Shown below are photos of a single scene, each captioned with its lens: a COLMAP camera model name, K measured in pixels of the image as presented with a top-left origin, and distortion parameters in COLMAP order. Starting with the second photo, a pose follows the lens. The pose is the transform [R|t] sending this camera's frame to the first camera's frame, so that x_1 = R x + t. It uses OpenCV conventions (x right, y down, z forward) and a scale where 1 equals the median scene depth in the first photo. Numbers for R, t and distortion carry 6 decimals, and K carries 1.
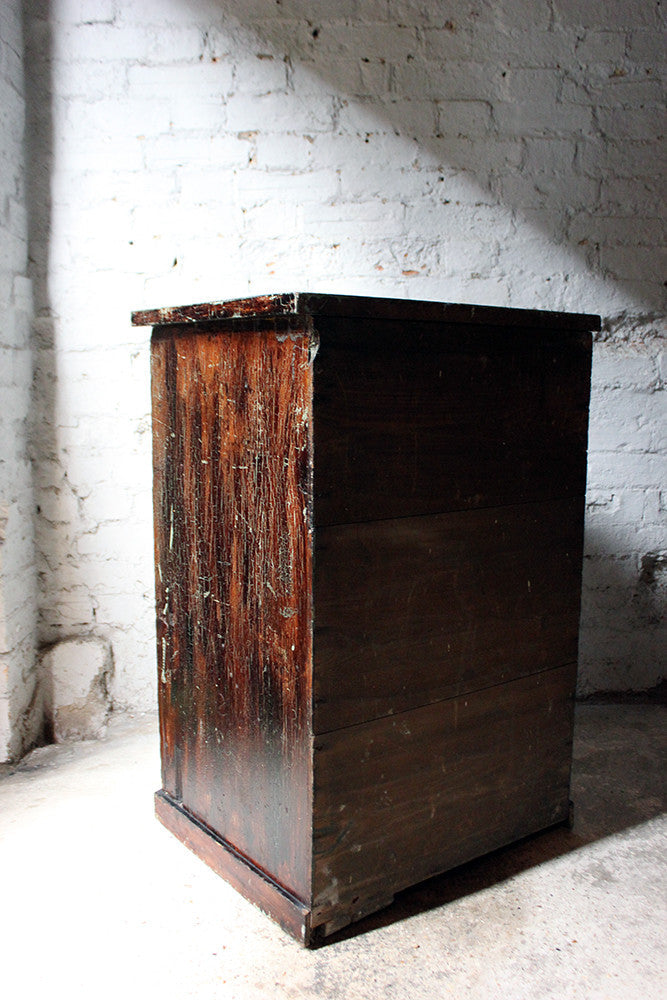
lens RADIAL K [[918.2, 0, 337.6], [0, 918.2, 520.2], [0, 0, 1]] dist [-0.138577, 0.129831]
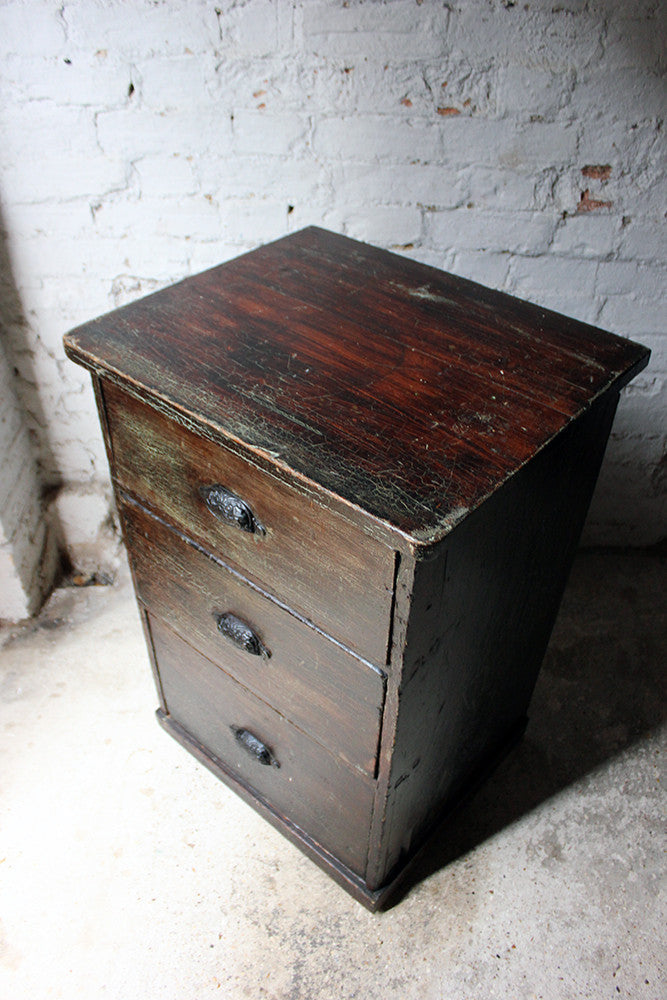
lens RADIAL K [[819.5, 0, 329.5], [0, 819.5, 516.9], [0, 0, 1]] dist [-0.153859, 0.129476]
pose [[0.998465, 0.042953, -0.034976, 0.020713], [-0.015452, 0.822341, 0.568785, -0.368735], [0.053193, -0.567372, 0.821742, 0.280359]]
